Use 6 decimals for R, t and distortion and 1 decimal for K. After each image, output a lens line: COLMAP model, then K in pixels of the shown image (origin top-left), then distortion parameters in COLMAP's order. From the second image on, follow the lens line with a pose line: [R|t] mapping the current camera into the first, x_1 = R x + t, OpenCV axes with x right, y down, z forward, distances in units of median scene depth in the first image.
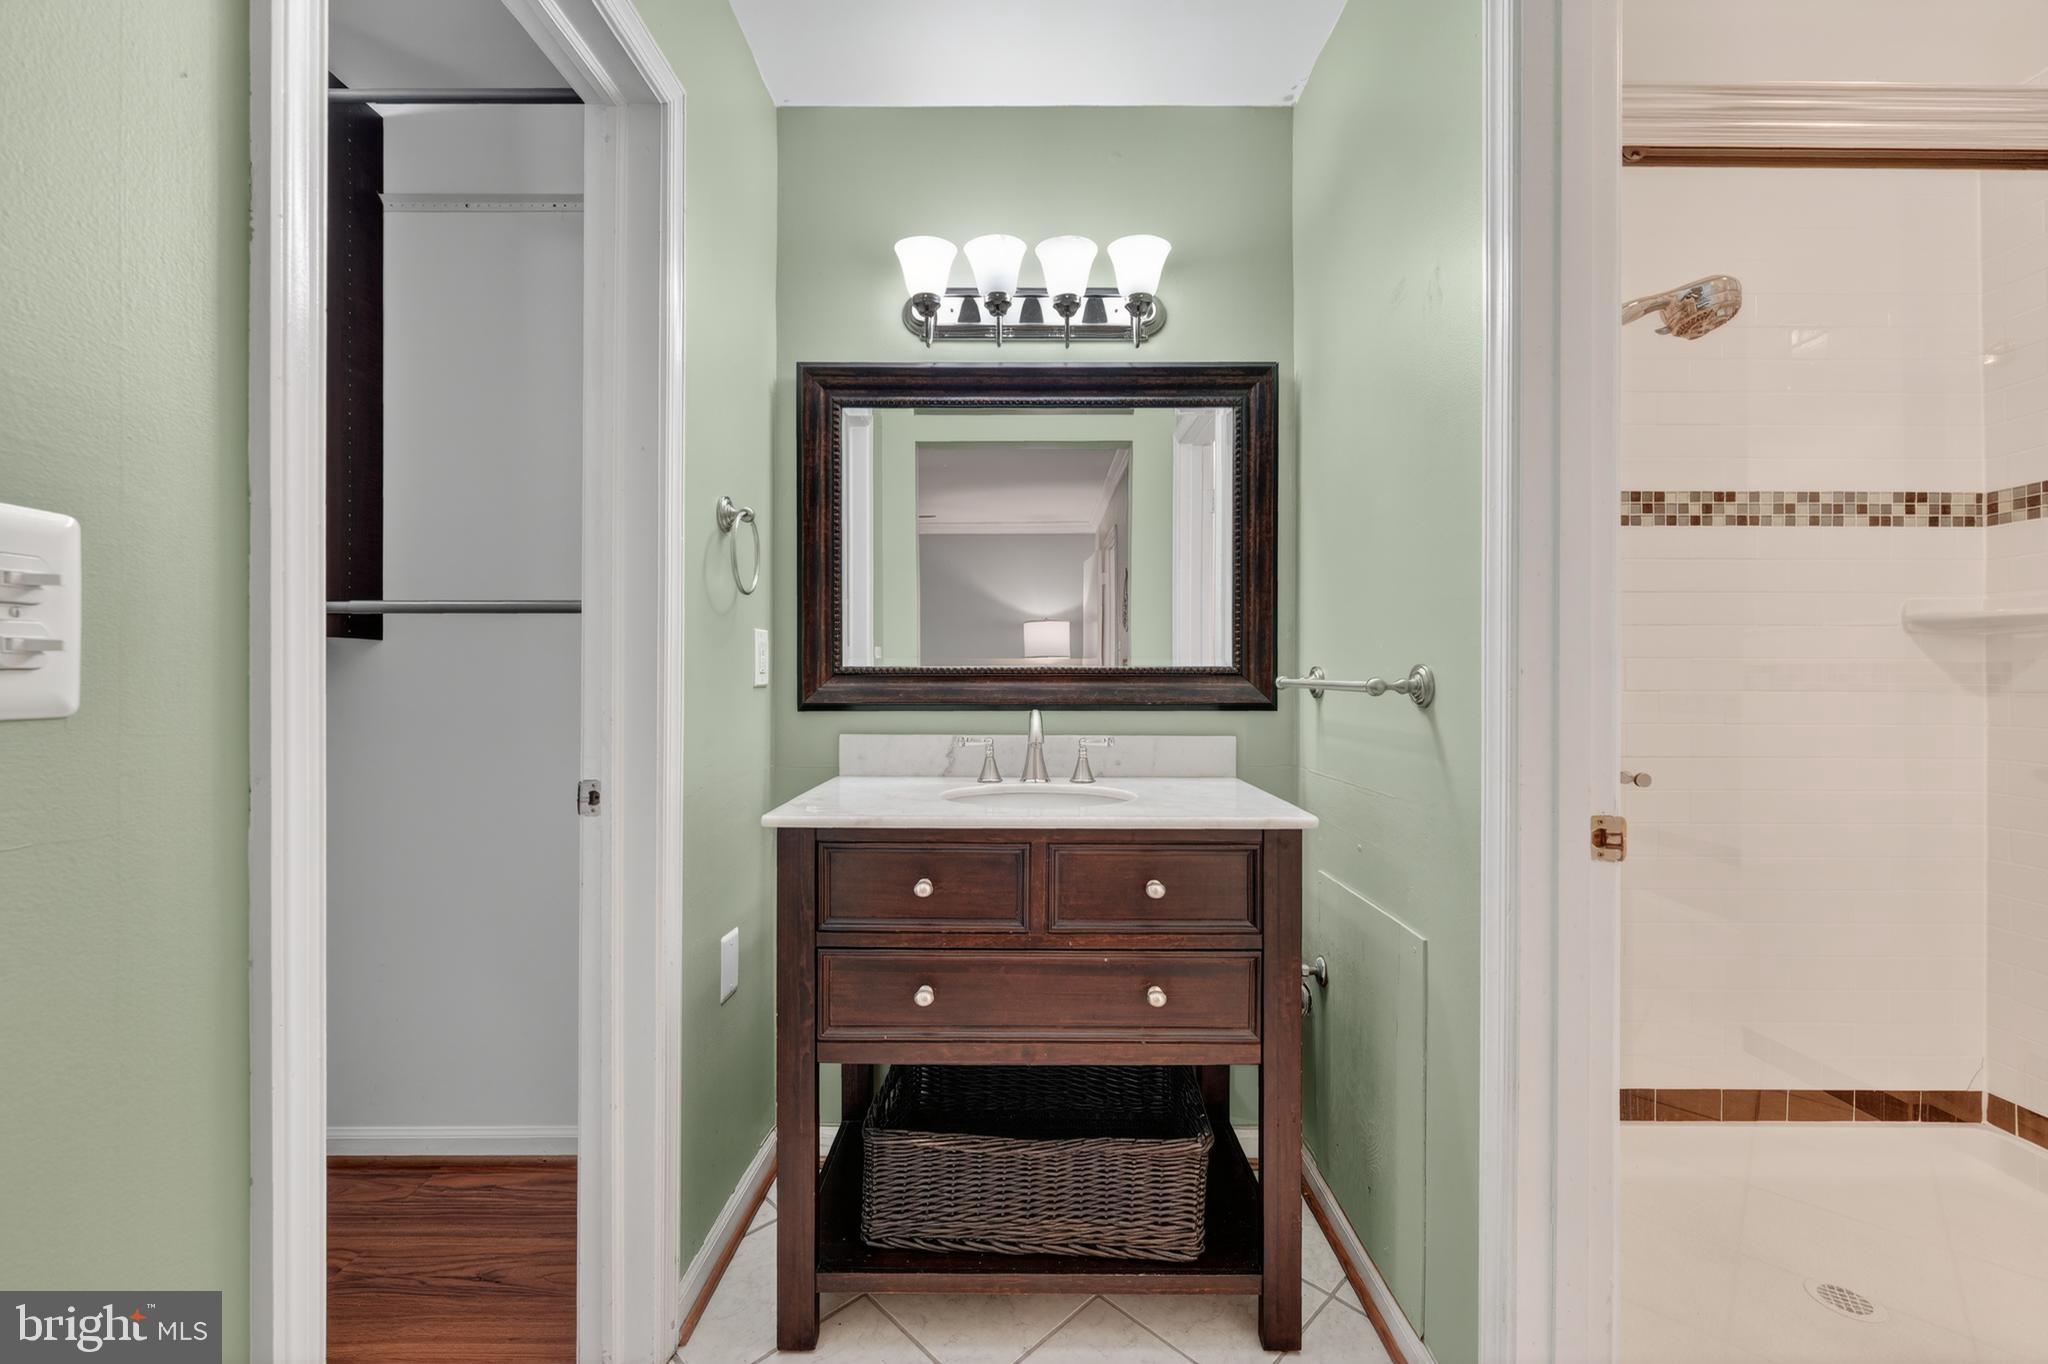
lens RADIAL K [[827.5, 0, 1022.5], [0, 827.5, 682.2], [0, 0, 1]] dist [-0.000937, 0.000611]
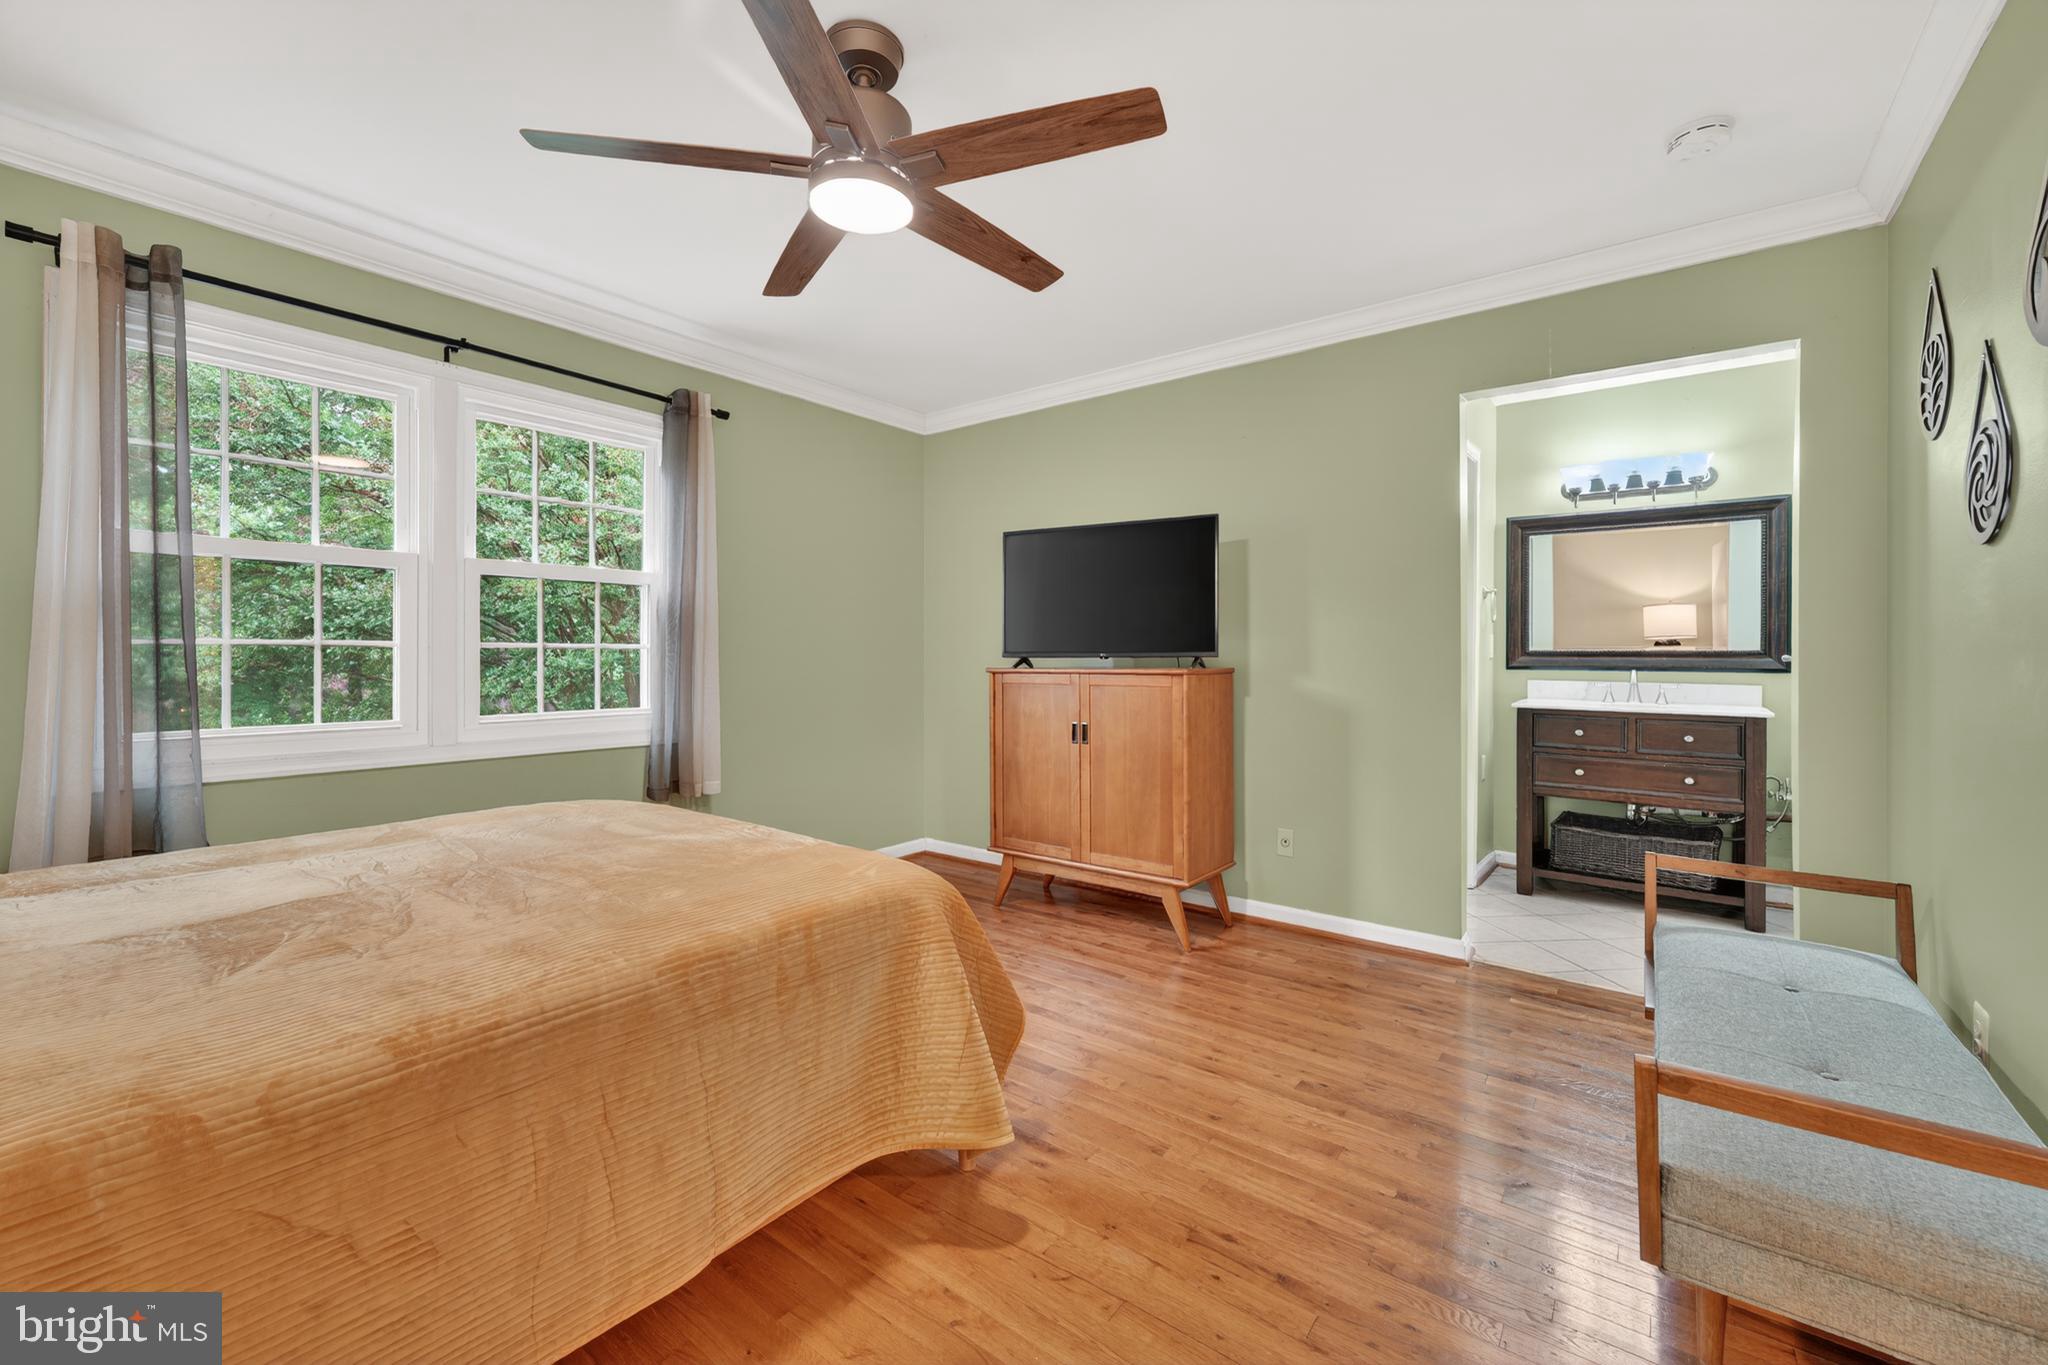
lens RADIAL K [[827.5, 0, 1018.4], [0, 827.5, 652.9], [0, 0, 1]] dist [-0.000937, 0.000611]
pose [[0.795031, 0.004125, -0.606555, 0.046410], [-0.009711, 0.999935, -0.005928, 0.016731], [0.606491, 0.010603, 0.795020, -1.674586]]
